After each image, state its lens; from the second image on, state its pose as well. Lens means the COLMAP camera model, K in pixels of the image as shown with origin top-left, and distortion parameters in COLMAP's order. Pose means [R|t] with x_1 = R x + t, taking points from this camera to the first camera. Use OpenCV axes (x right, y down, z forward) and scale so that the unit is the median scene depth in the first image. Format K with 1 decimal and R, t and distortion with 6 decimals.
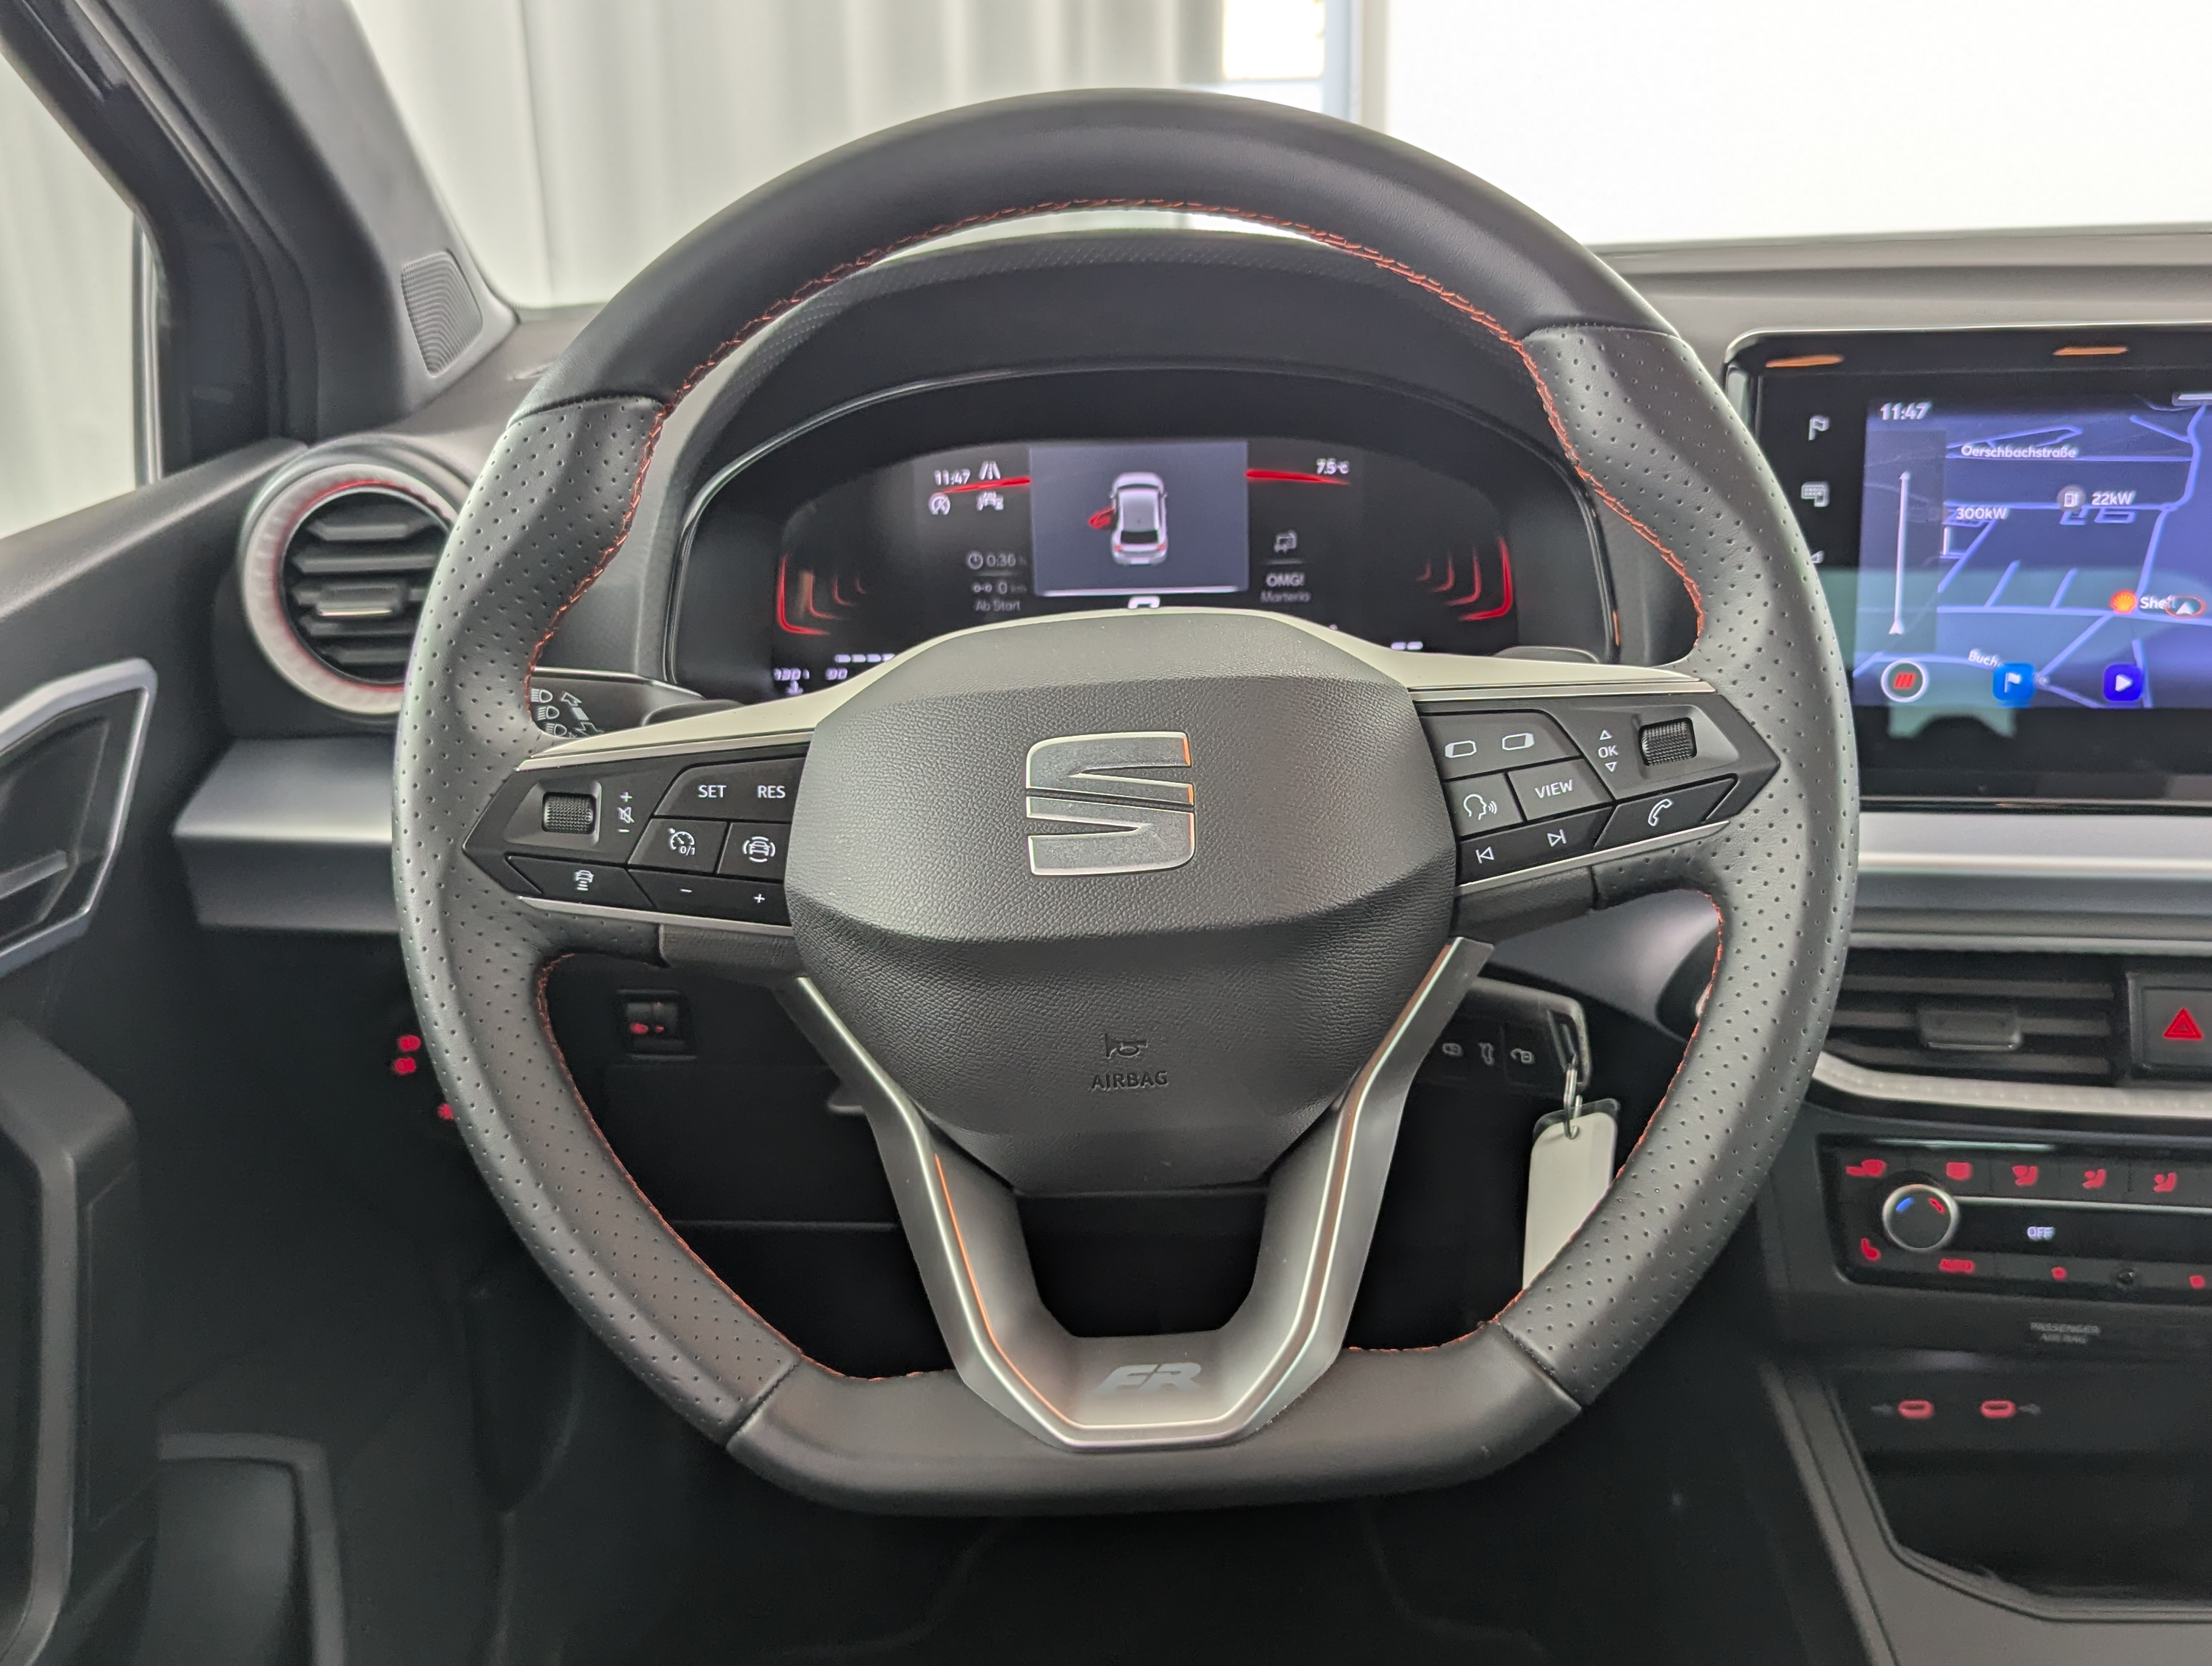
lens RADIAL K [[2119.1, 0, 1103.3], [0, 2119.1, 828.7], [0, 0, 1]] dist [0.041147, 0.000000]
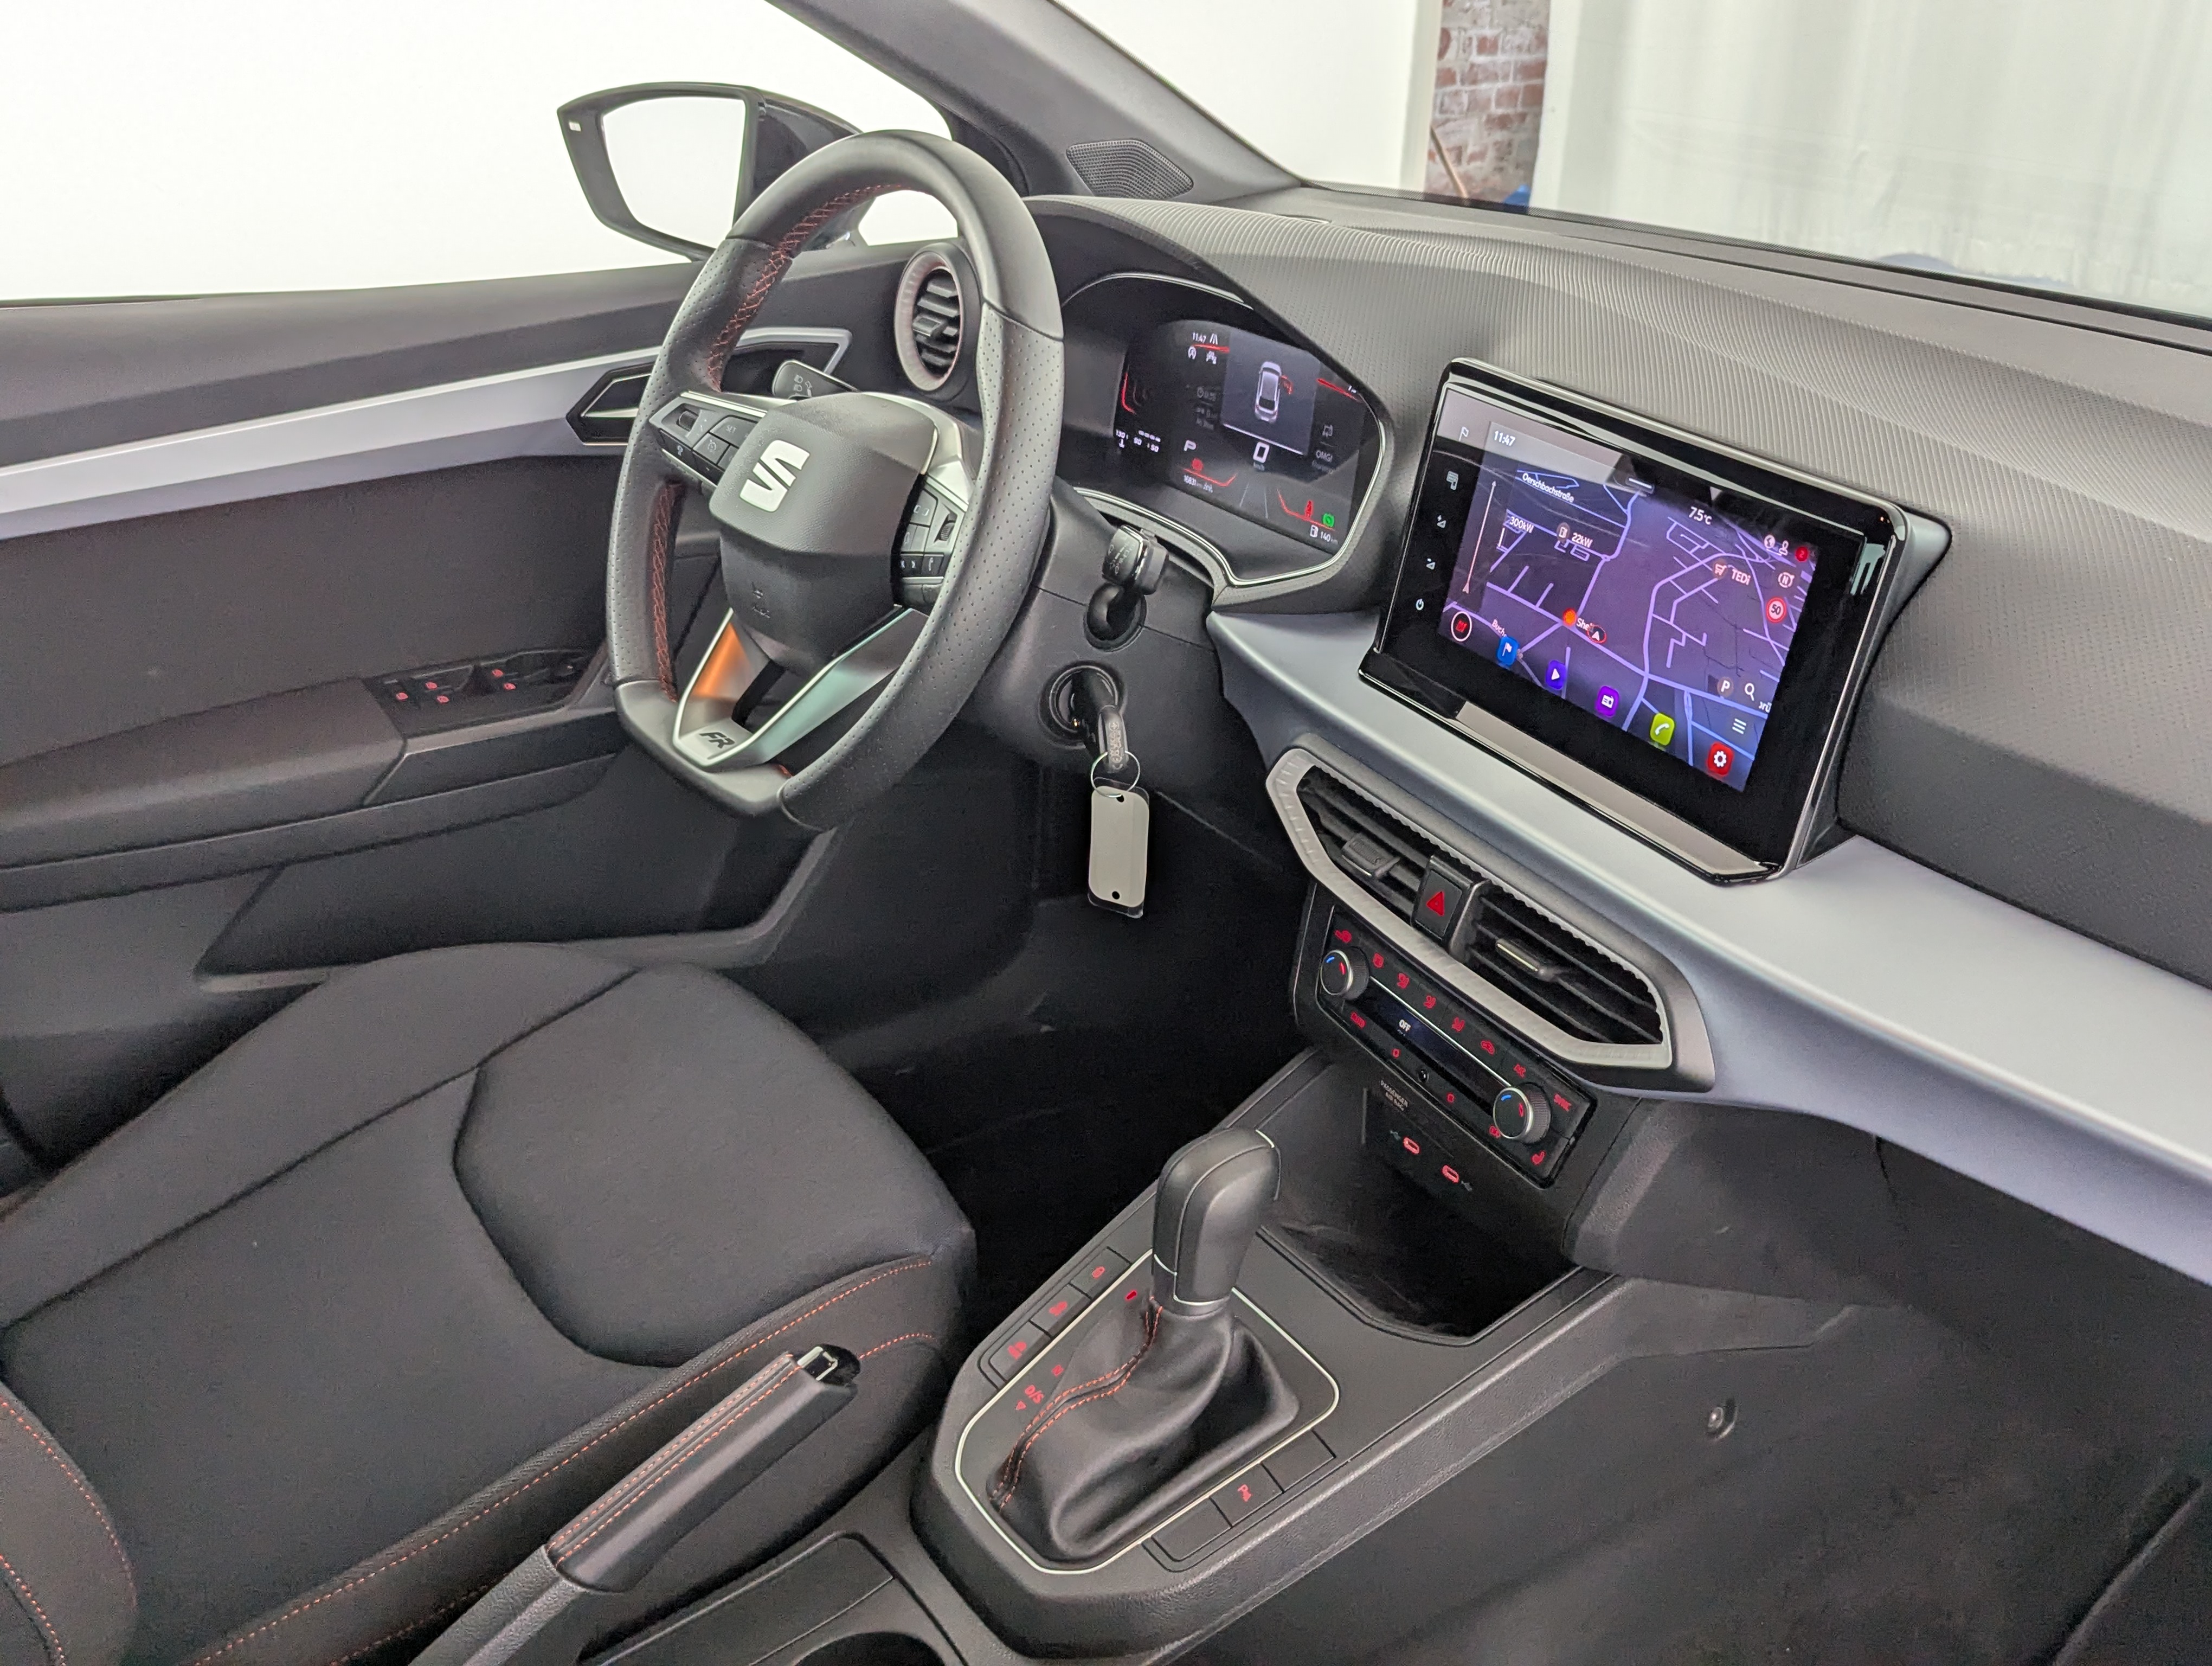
lens RADIAL K [[2119.1, 0, 1086.8], [0, 2119.1, 810.5], [0, 0, 1]] dist [0.041147, 0.000000]
pose [[0.596106, 0.385186, -0.704478, 1.668420], [-0.312724, 0.919507, 0.238141, -0.282475], [0.739501, 0.078350, 0.668580, -0.144253]]
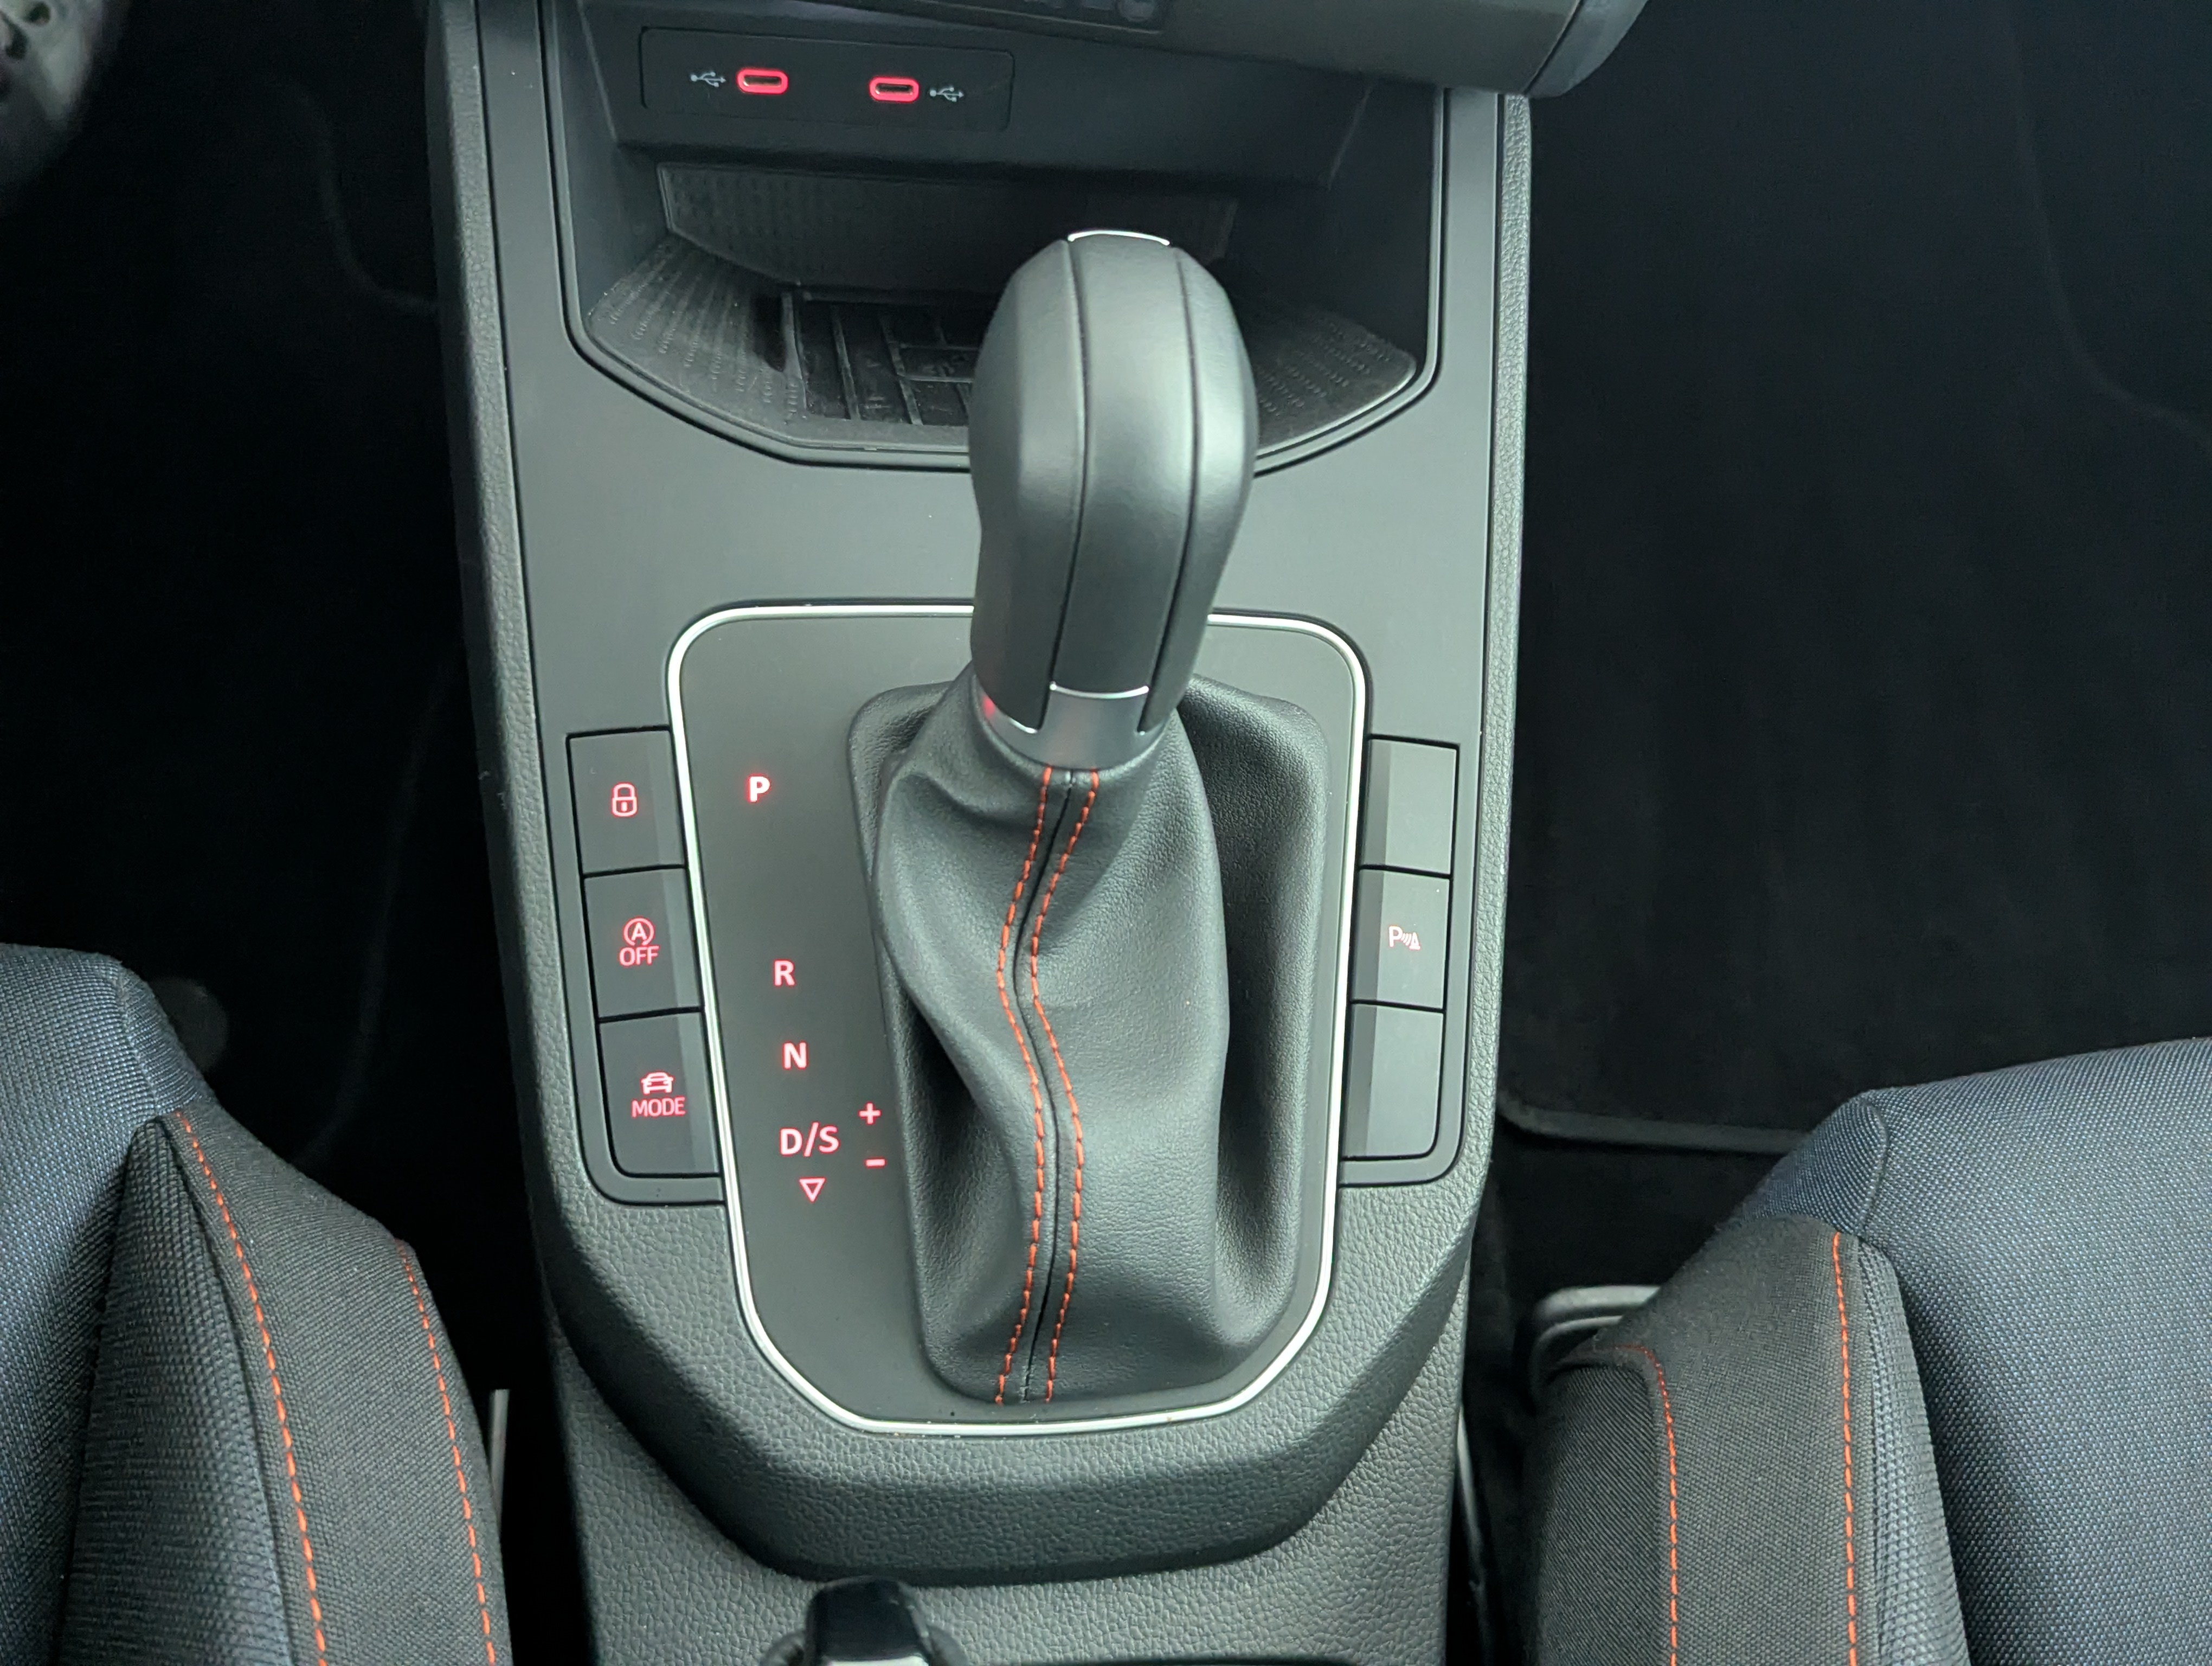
lens RADIAL K [[2119.1, 0, 1107.7], [0, 2119.1, 785.3], [0, 0, 1]] dist [0.041147, 0.000000]
pose [[0.975217, -0.008251, 0.221097, 0.495766], [-0.124404, 0.805926, 0.578797, 0.102812], [-0.182963, -0.591958, 0.784927, 0.569272]]
